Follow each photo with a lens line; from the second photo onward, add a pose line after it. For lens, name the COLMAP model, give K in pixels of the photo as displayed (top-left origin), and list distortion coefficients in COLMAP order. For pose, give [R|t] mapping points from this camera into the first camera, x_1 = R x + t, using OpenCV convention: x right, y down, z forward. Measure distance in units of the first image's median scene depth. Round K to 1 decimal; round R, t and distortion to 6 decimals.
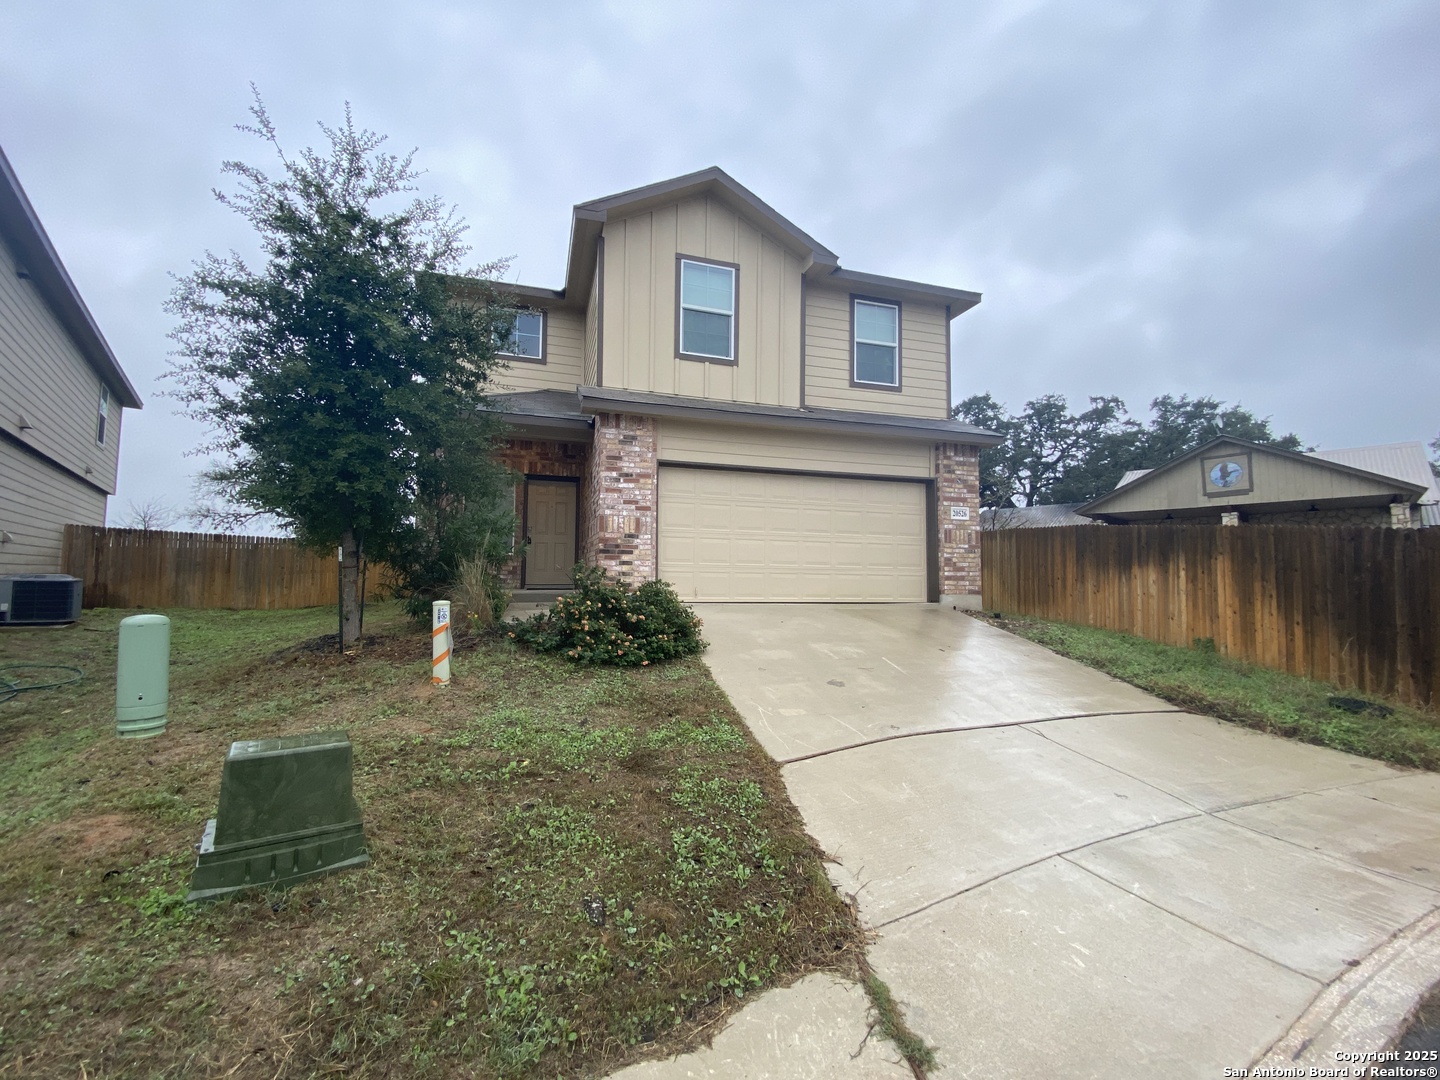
lens RADIAL K [[584.9, 0, 719.0], [0, 584.9, 545.7], [0, 0, 1]] dist [-0.008801, -0.003768]
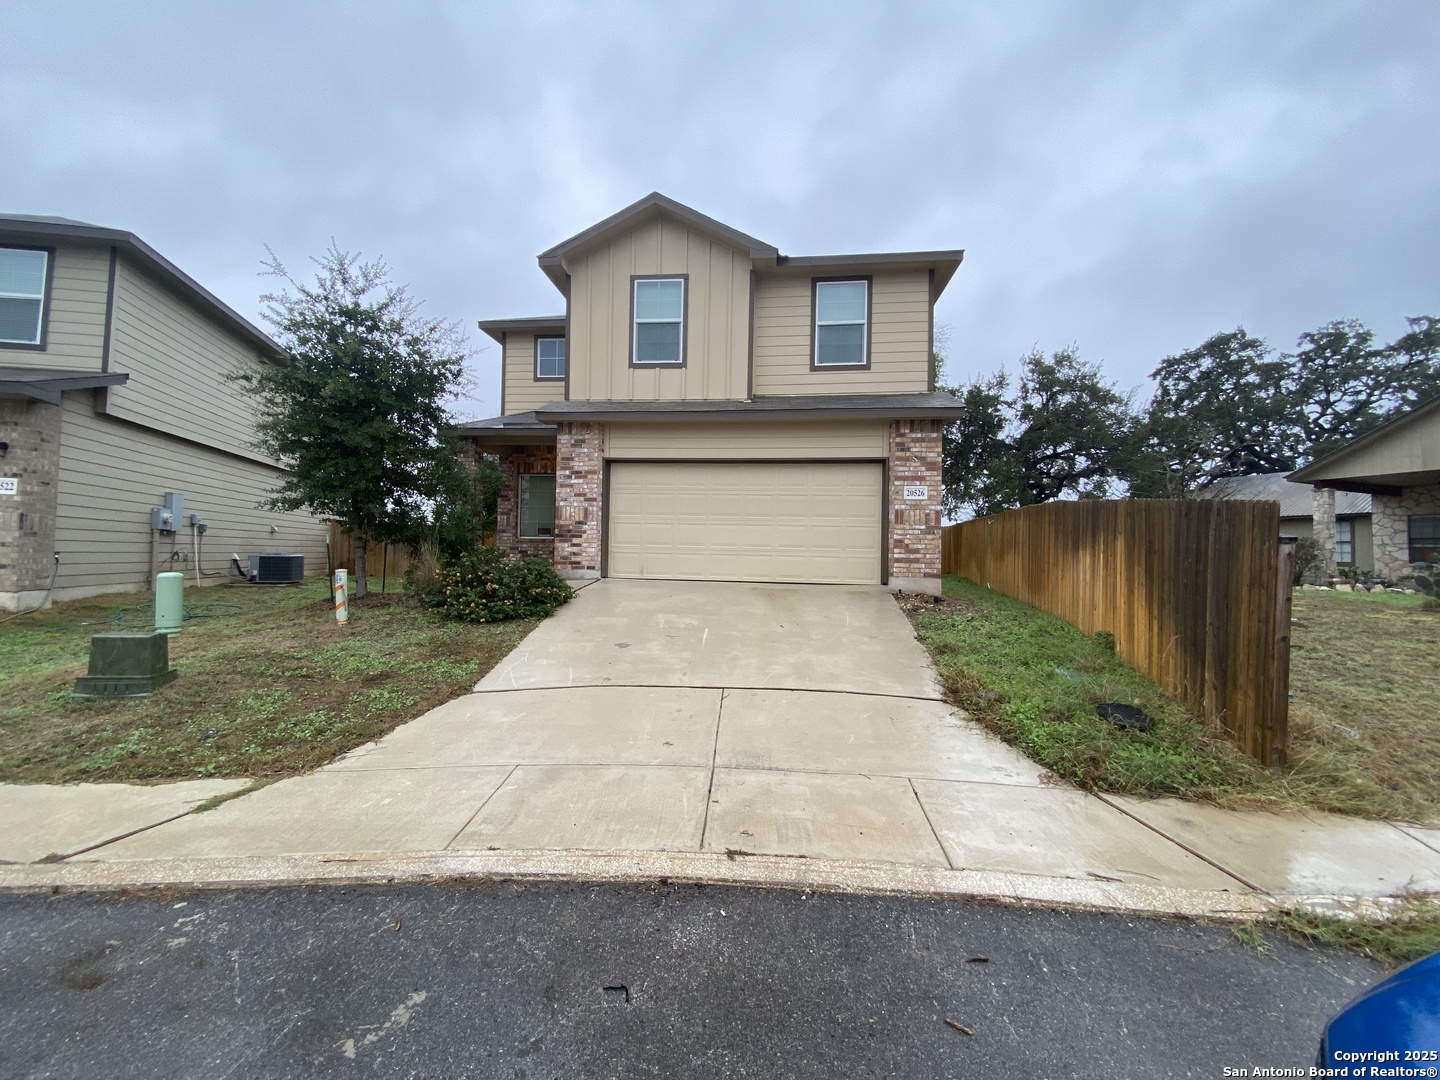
lens RADIAL K [[584.9, 0, 718.0], [0, 584.9, 545.8], [0, 0, 1]] dist [-0.008801, -0.003768]
pose [[0.918568, 0.000135, -0.395262, 0.513750], [0.011572, 0.999562, 0.027232, 0.001434], [0.395093, -0.029589, 0.918165, -0.004617]]
